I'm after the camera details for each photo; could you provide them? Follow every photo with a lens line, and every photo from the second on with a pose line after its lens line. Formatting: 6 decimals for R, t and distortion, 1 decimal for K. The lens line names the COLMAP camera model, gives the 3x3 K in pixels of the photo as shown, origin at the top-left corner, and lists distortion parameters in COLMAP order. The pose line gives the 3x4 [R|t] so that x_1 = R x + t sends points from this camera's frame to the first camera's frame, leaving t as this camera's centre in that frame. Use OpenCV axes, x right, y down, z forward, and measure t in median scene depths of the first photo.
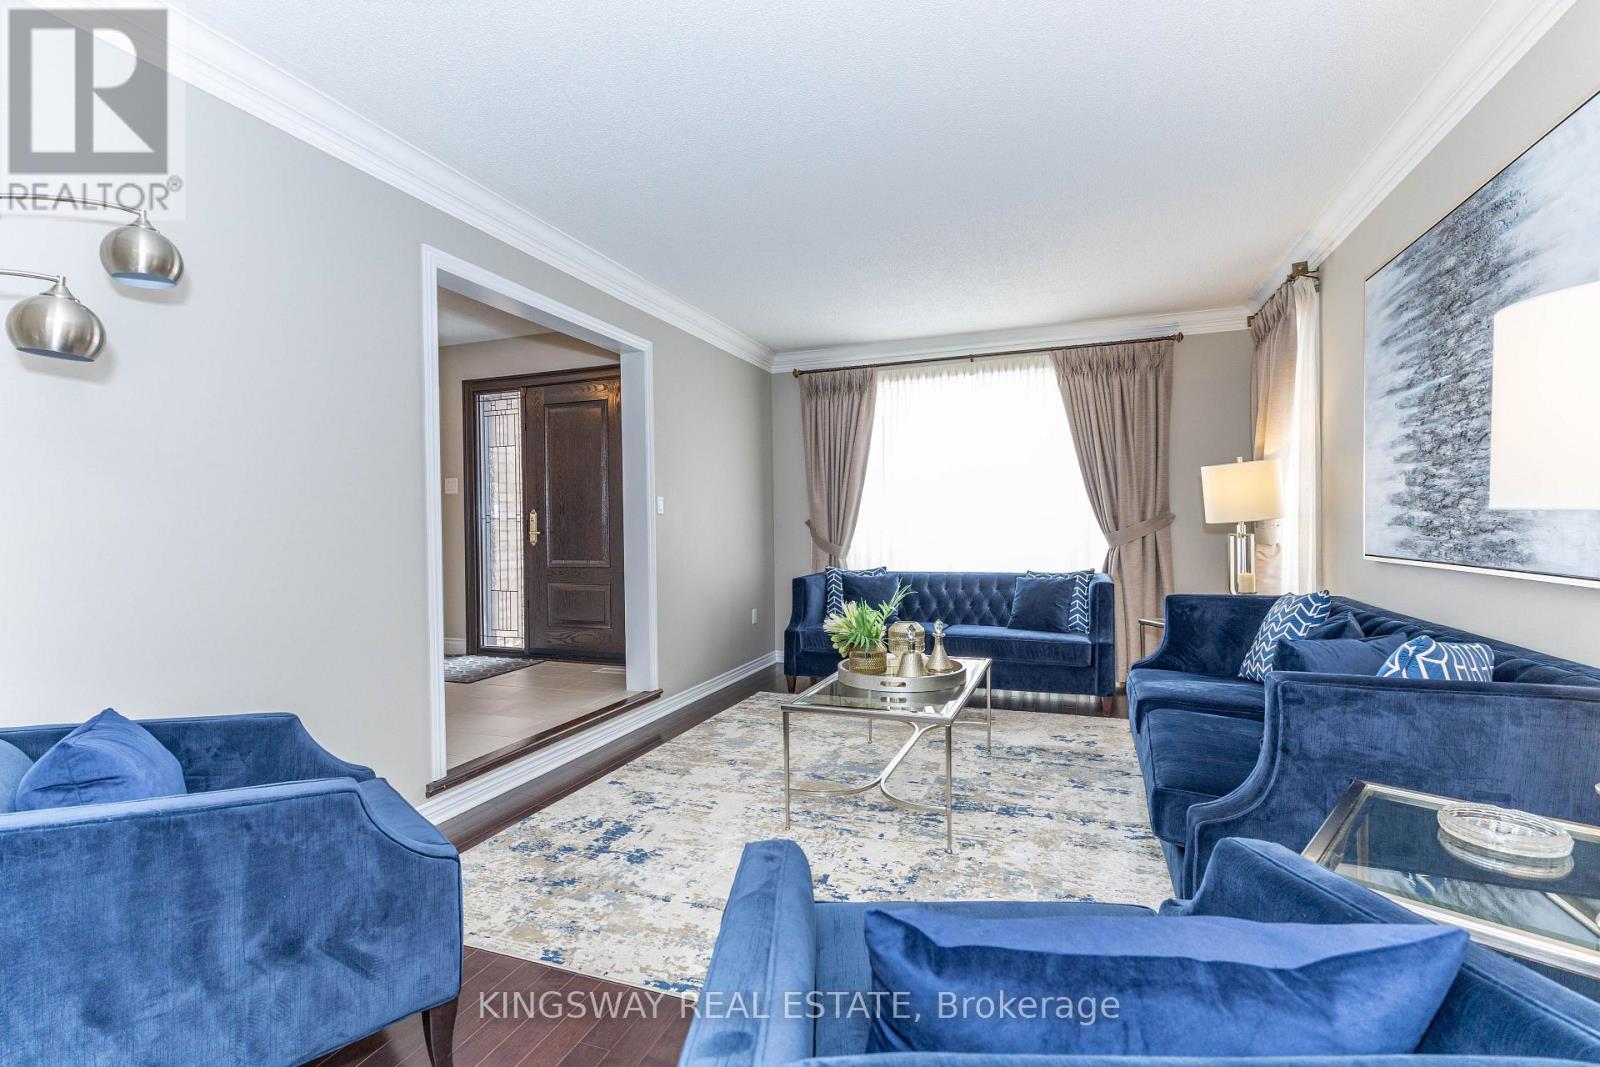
lens RADIAL K [[717.1, 0, 799.1], [0, 717.1, 533.3], [0, 0, 1]] dist [-0.003053, 0.000040]
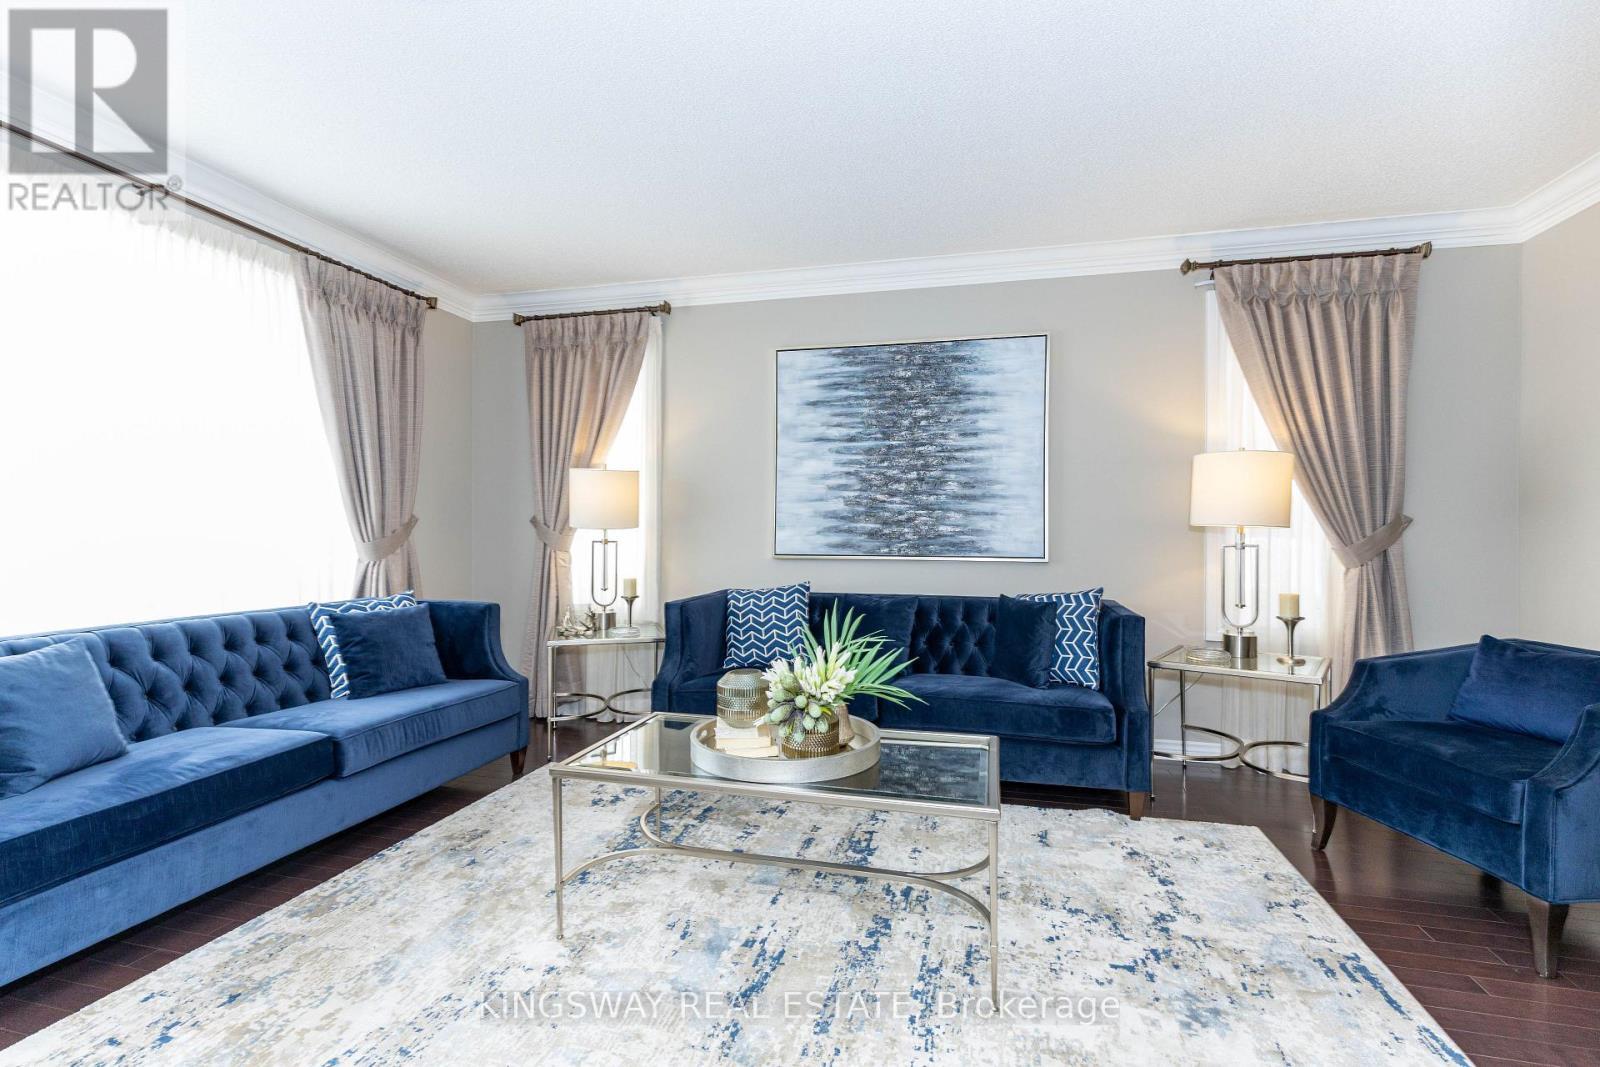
lens RADIAL K [[717.1, 0, 807.3], [0, 717.1, 531.0], [0, 0, 1]] dist [-0.003053, 0.000040]
pose [[-0.107668, 0.020998, 0.993965, -0.510212], [0.006542, 0.999770, -0.020411, 0.012437], [-0.994165, 0.004305, -0.107780, 1.014901]]
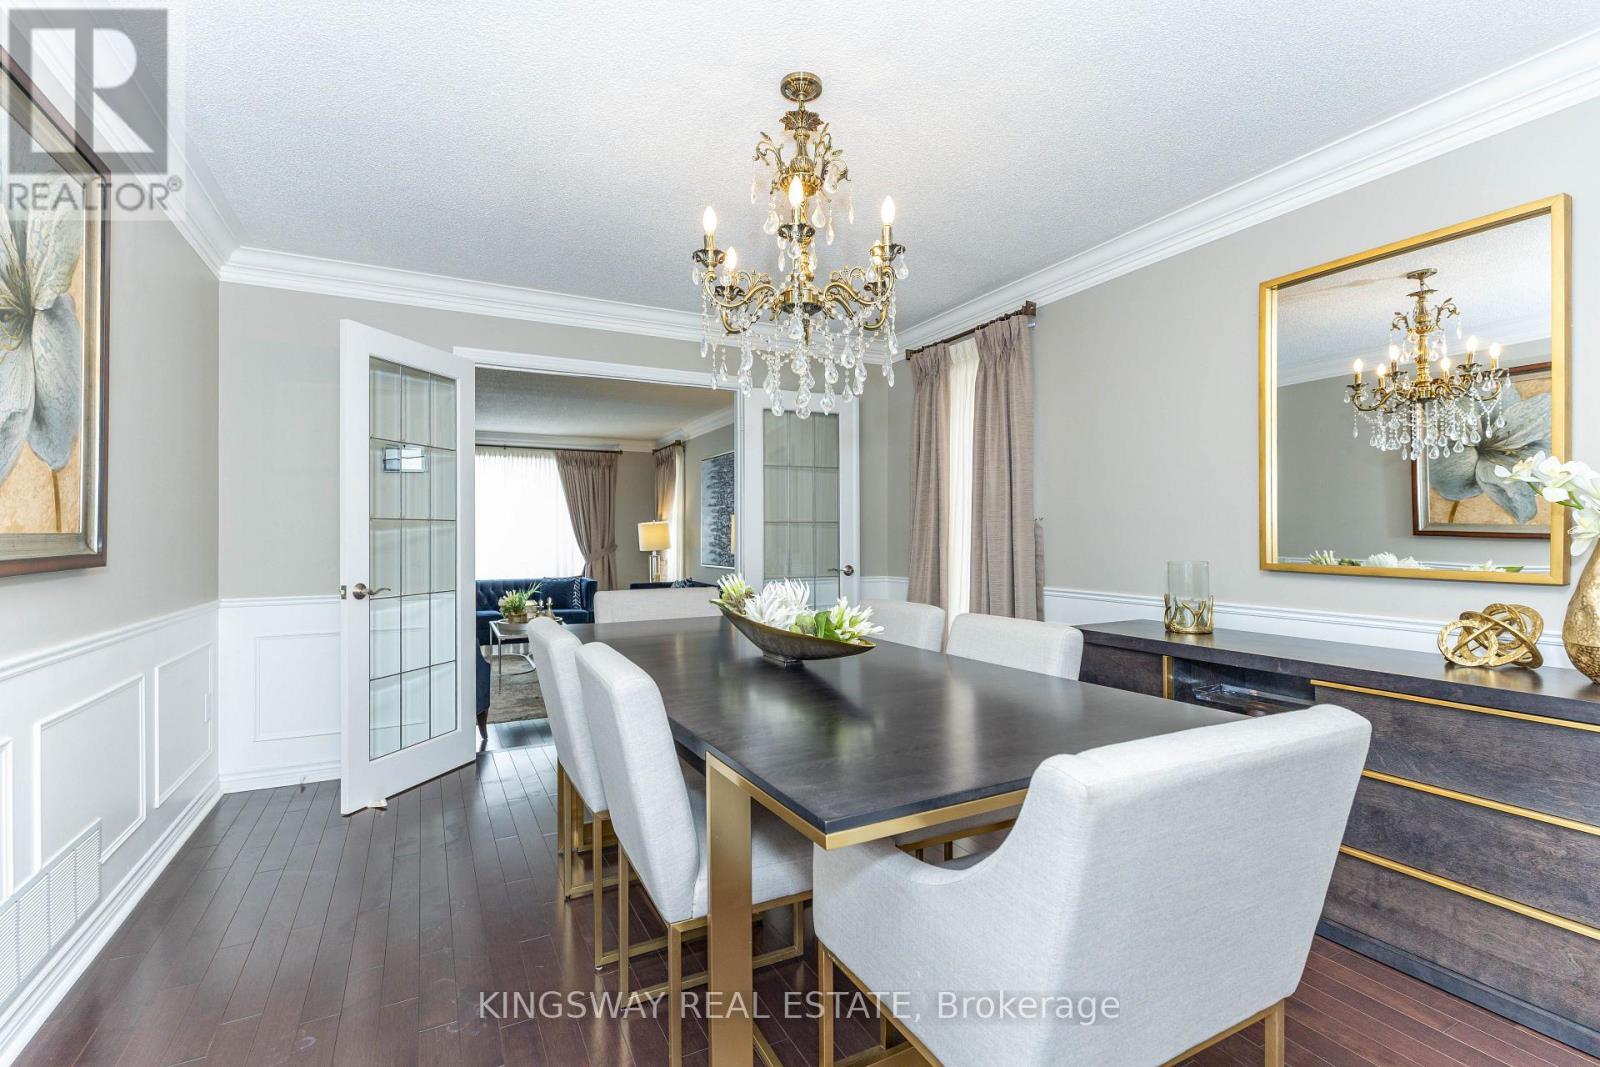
lens RADIAL K [[717.1, 0, 801.5], [0, 717.1, 535.6], [0, 0, 1]] dist [-0.003053, 0.000040]
pose [[0.670238, 0.012851, 0.742035, -0.861157], [0.001488, 0.999825, -0.018661, -0.023675], [-0.742145, 0.013611, 0.670102, -0.974235]]
